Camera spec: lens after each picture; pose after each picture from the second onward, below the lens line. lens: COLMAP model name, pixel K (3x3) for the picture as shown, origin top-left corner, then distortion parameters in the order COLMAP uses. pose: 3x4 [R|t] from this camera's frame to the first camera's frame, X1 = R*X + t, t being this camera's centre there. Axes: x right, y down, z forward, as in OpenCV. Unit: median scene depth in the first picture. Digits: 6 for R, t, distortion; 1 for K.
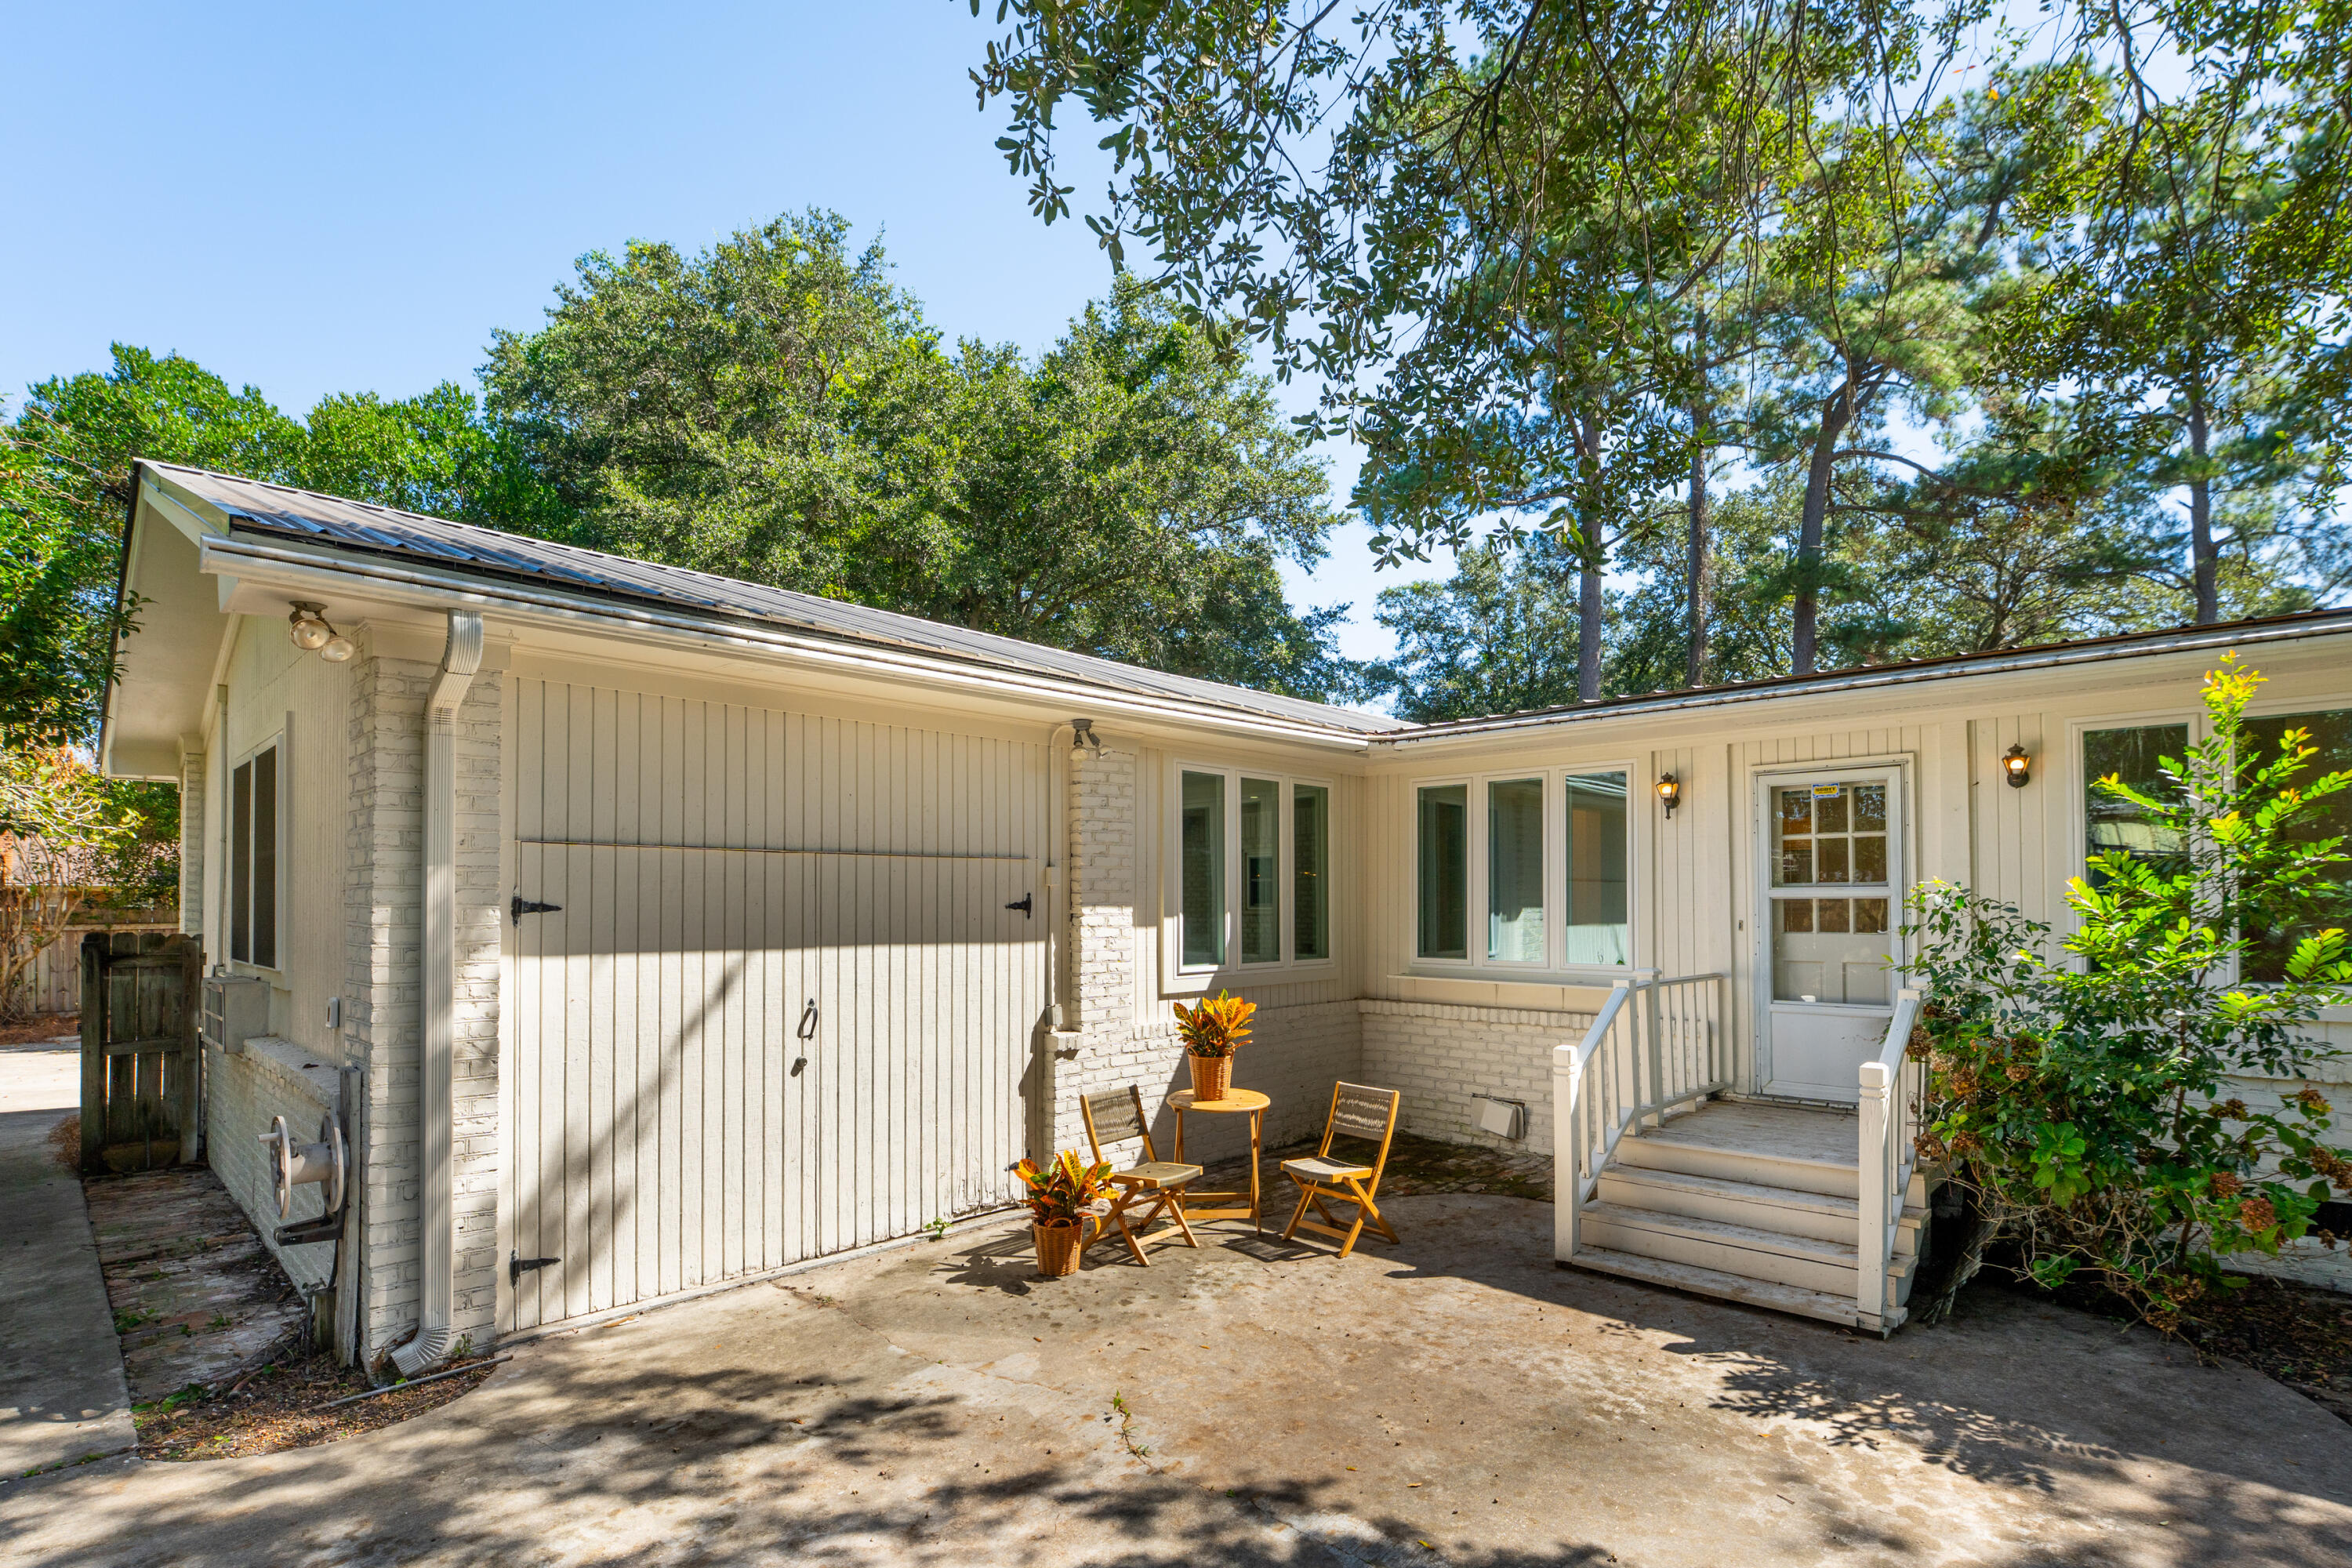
lens RADIAL K [[1075.5, 0, 1185.3], [0, 1075.5, 931.4], [0, 0, 1]] dist [-0.021923, 0.000687]
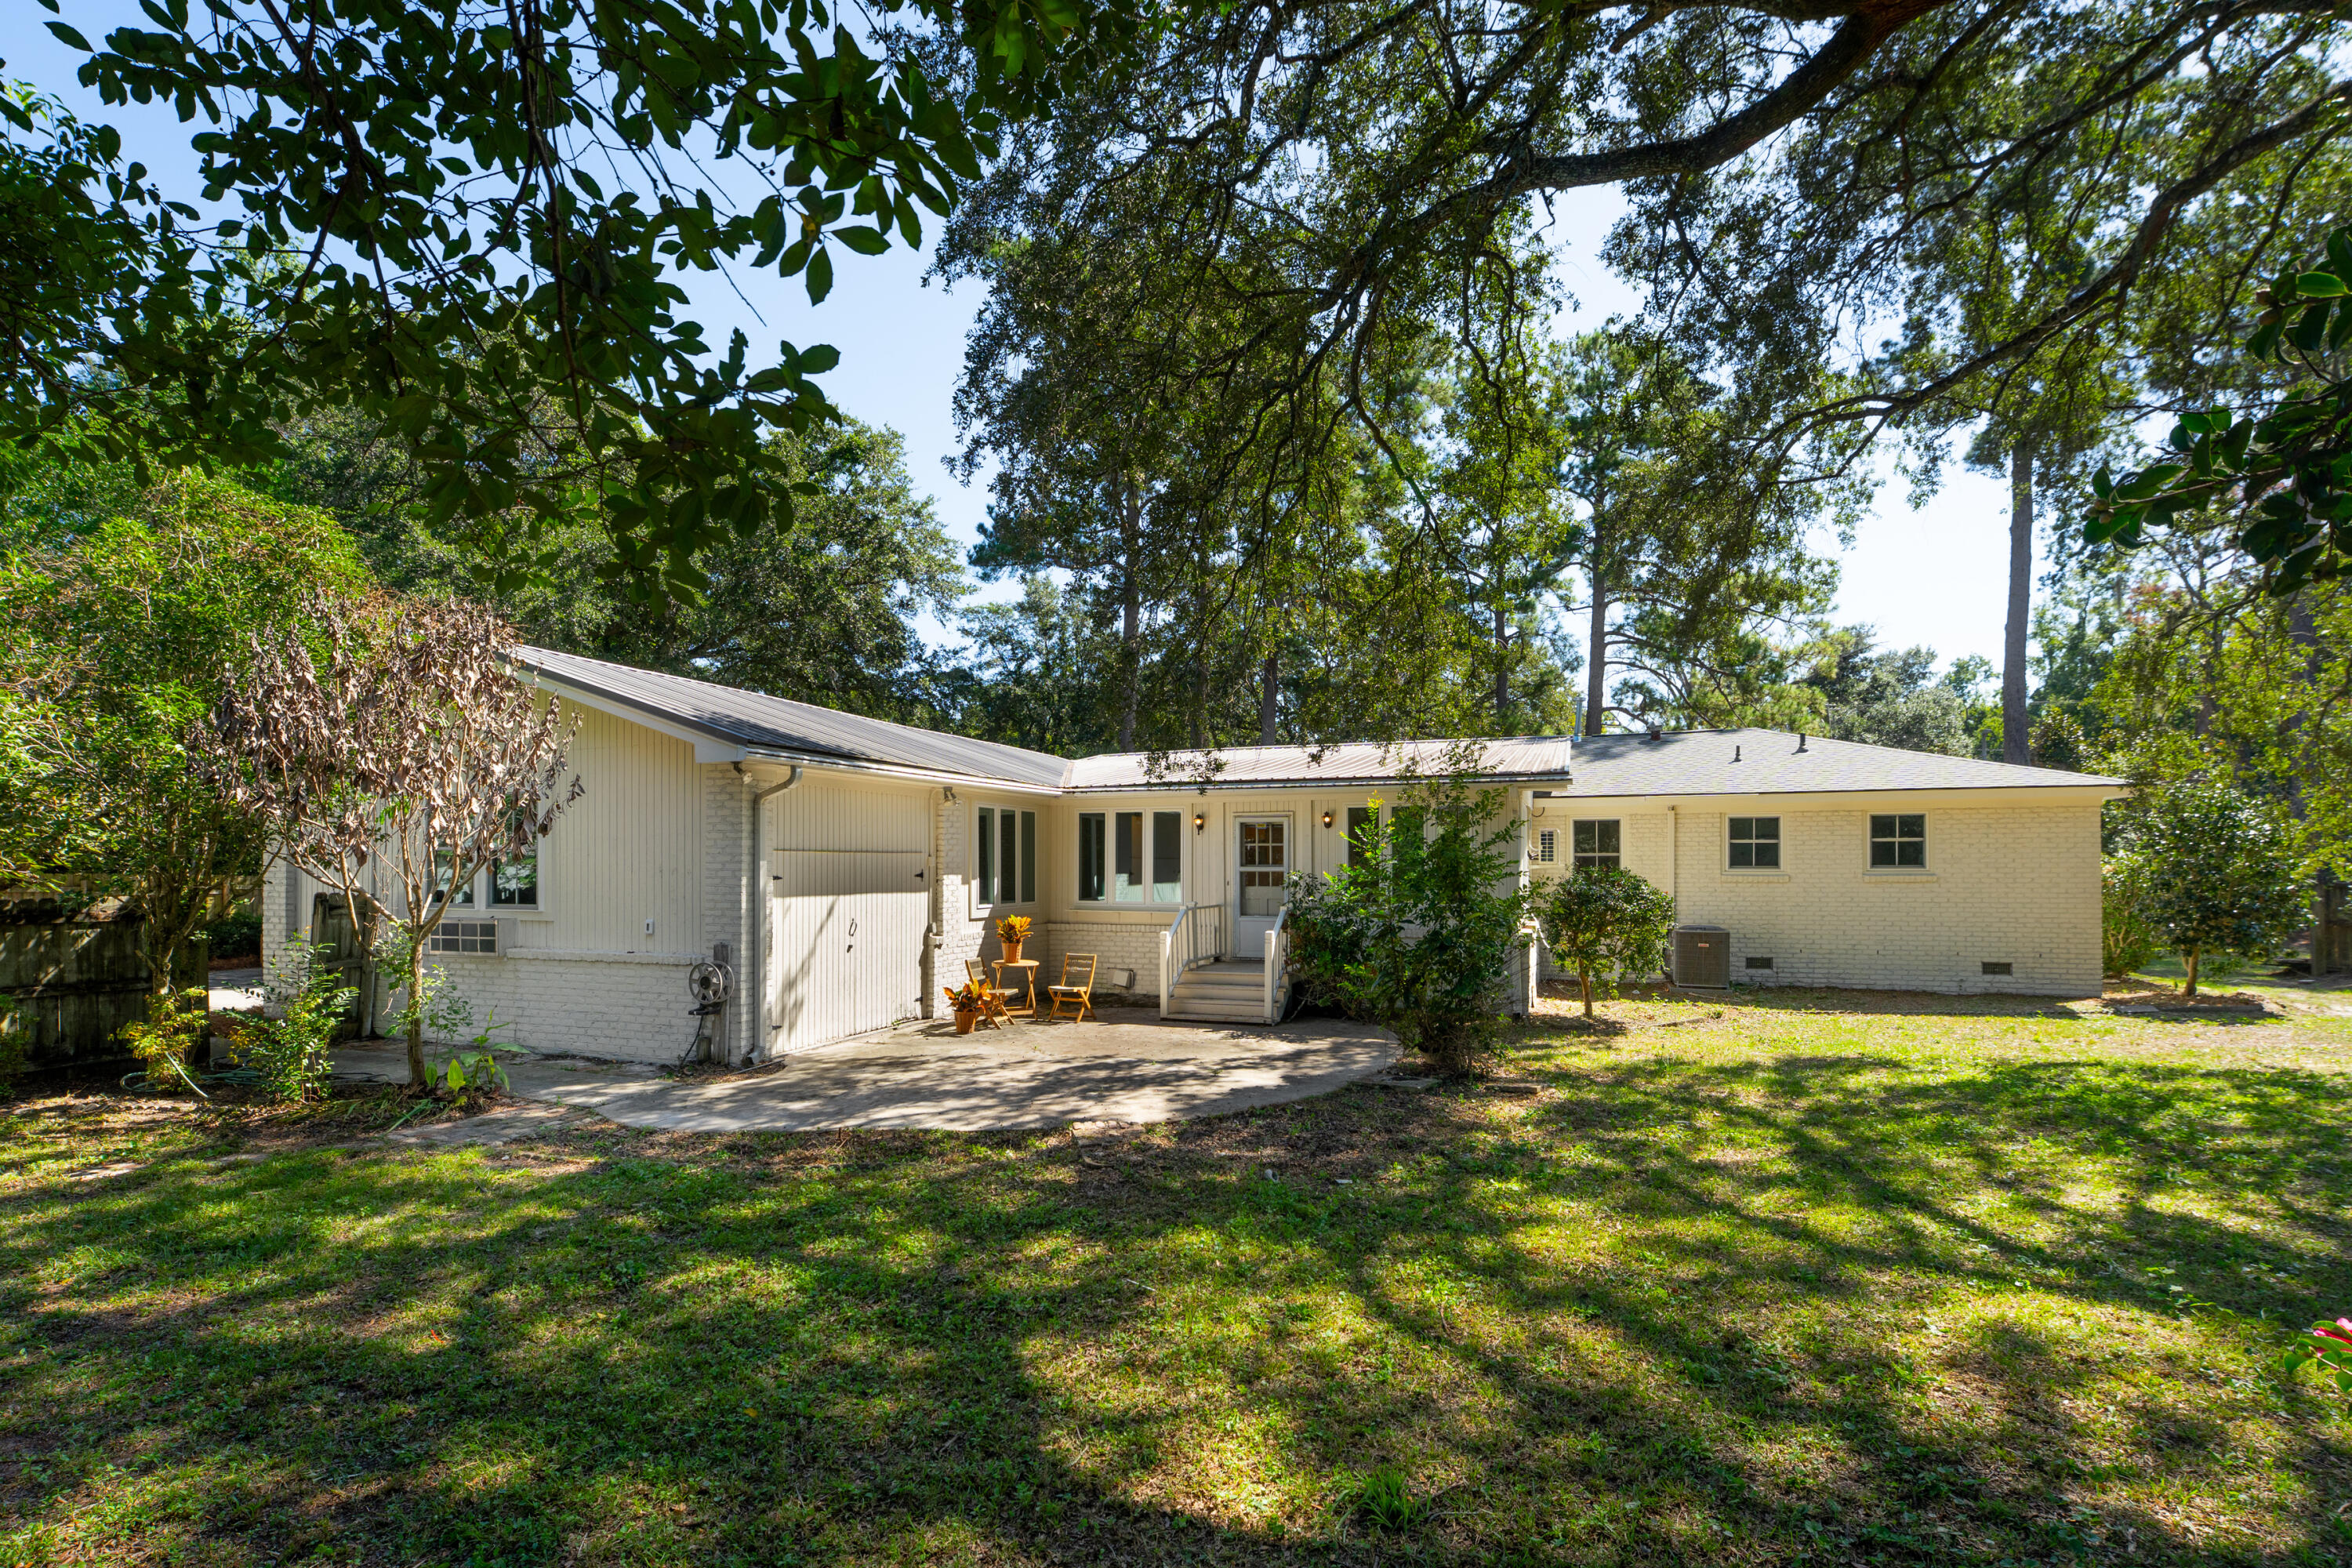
lens RADIAL K [[1075.5, 0, 1173.9], [0, 1075.5, 865.4], [0, 0, 1]] dist [-0.021923, 0.000687]
pose [[0.912403, 0.002353, 0.409287, -0.525123], [0.008327, 0.999670, -0.024311, 0.011296], [-0.409209, 0.025590, 0.912082, -1.045036]]
